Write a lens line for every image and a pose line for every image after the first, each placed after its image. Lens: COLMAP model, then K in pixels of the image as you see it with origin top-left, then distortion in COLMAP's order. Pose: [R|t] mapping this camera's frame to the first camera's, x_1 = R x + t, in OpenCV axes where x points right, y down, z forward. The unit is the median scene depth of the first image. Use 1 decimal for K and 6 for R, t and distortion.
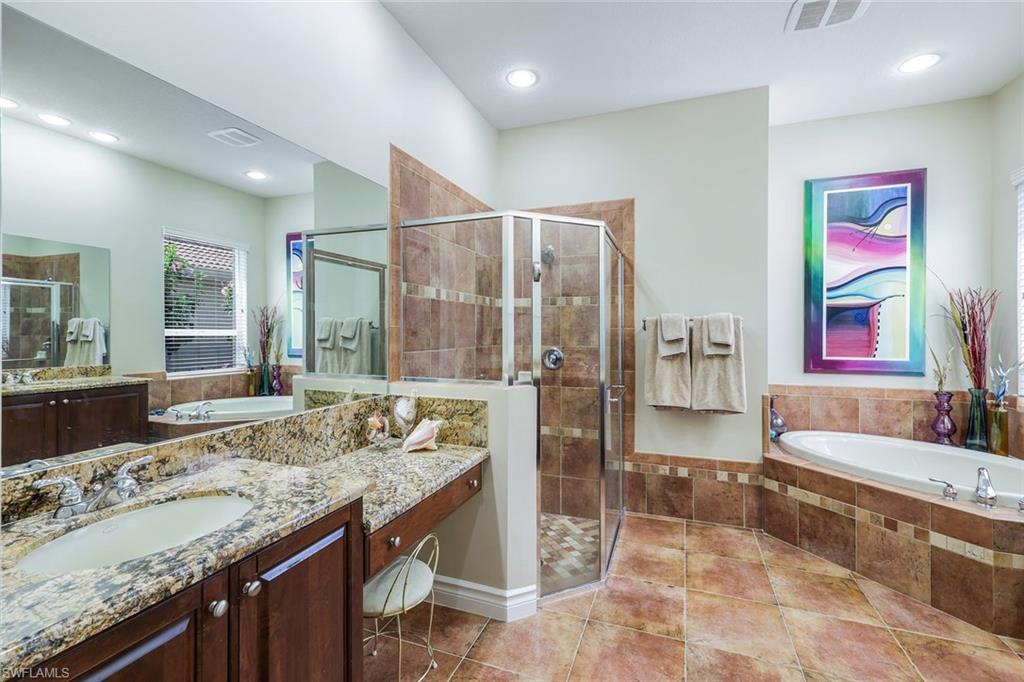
lens RADIAL K [[450.6, 0, 513.6], [0, 450.6, 335.3], [0, 0, 1]] dist [0.000330, 0.000530]
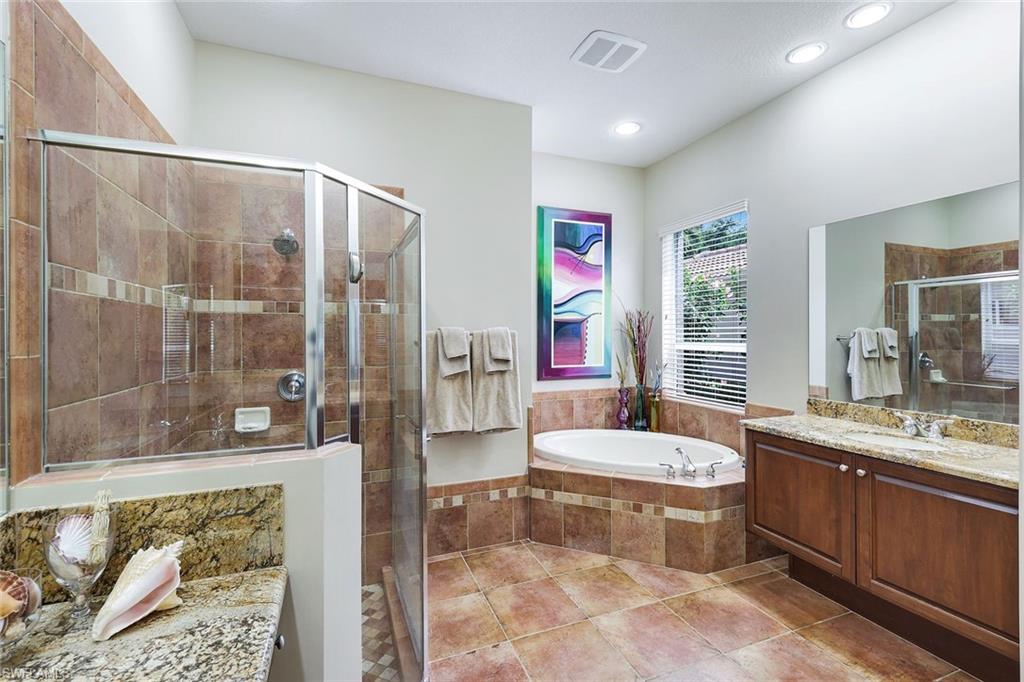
lens RADIAL K [[450.6, 0, 511.8], [0, 450.6, 337.7], [0, 0, 1]] dist [0.000330, 0.000530]
pose [[0.742100, -0.008175, 0.670239, -0.165937], [0.010165, 0.999948, 0.000941, -0.028187], [-0.670212, 0.006115, 0.742144, 0.273245]]
